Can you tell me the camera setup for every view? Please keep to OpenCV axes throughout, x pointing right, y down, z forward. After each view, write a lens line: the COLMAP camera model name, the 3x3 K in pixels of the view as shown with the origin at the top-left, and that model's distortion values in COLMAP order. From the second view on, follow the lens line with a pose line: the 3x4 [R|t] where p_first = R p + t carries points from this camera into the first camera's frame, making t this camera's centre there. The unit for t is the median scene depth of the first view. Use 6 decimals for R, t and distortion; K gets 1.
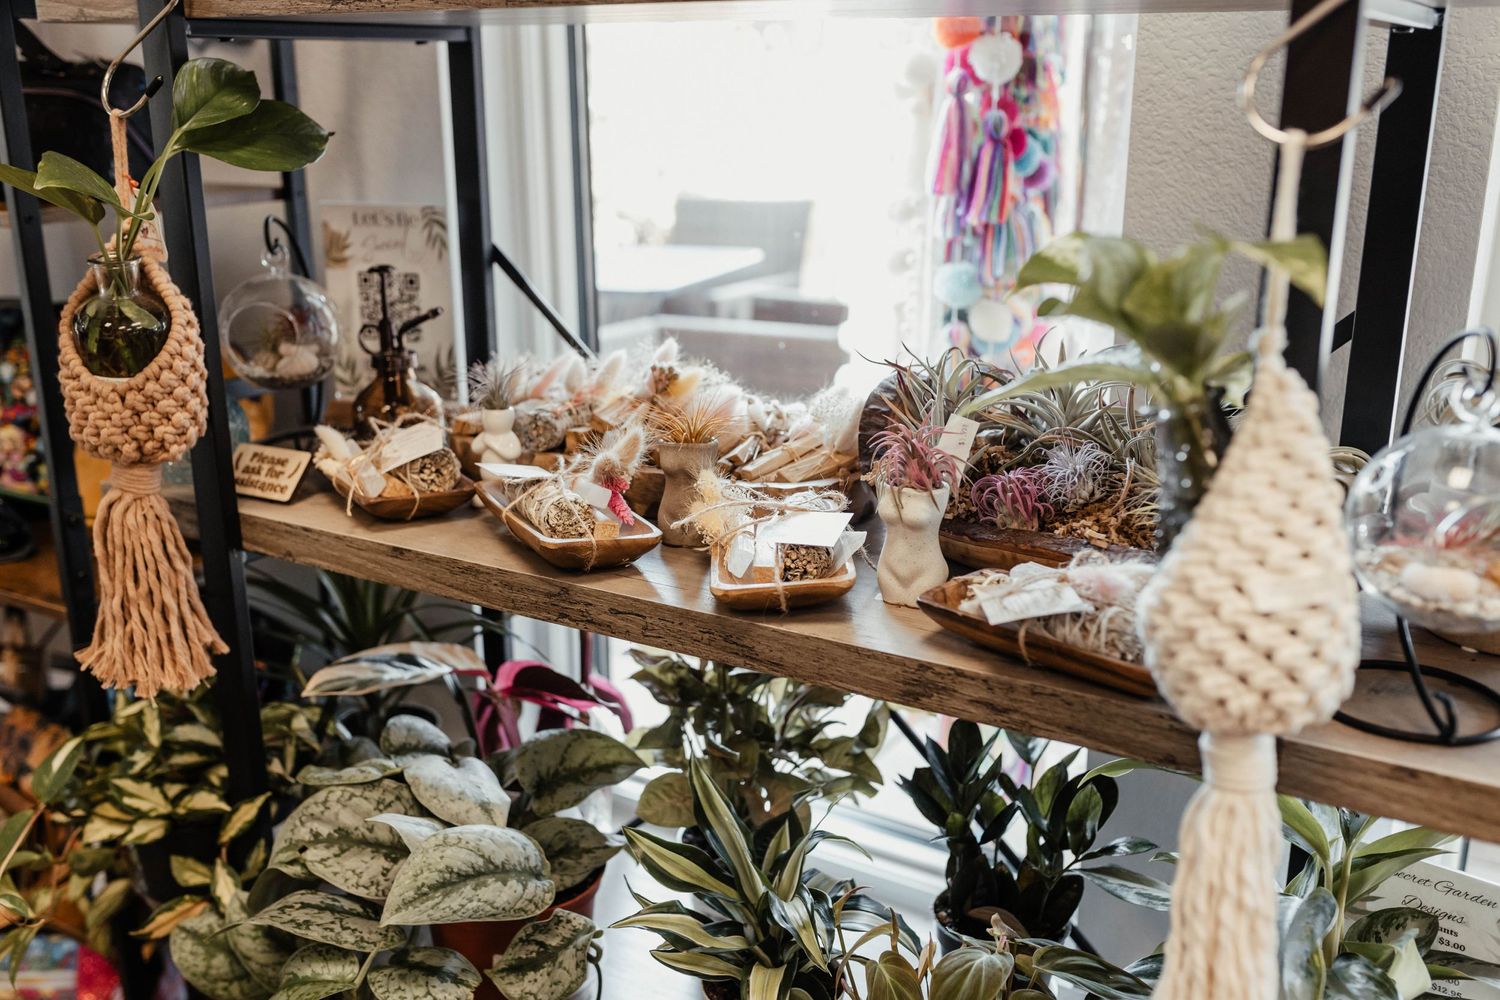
lens RADIAL K [[1441.5, 0, 750.0], [0, 1441.5, 500.0], [0, 0, 1]] dist [-0.003241, 0.009523]
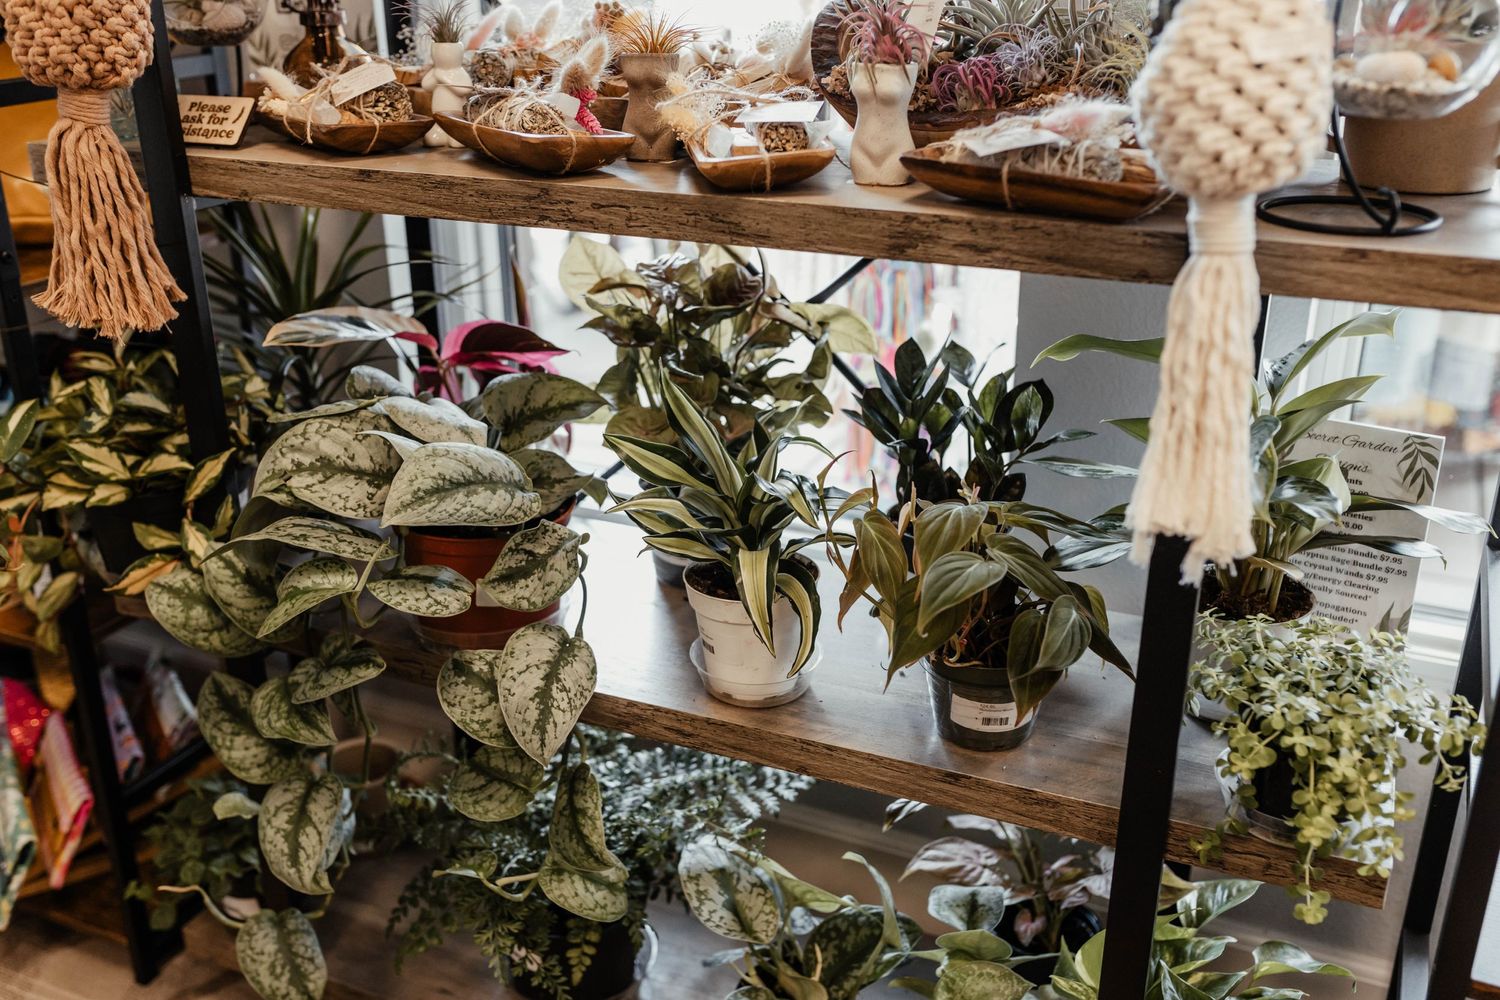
lens RADIAL K [[1441.5, 0, 750.0], [0, 1441.5, 500.0], [0, 0, 1]] dist [-0.003241, 0.009523]
pose [[0.991979, -0.051691, 0.115351, -0.103432], [0.039495, 0.993623, 0.105612, 0.163124], [-0.120074, -0.100209, 0.987694, -0.048668]]
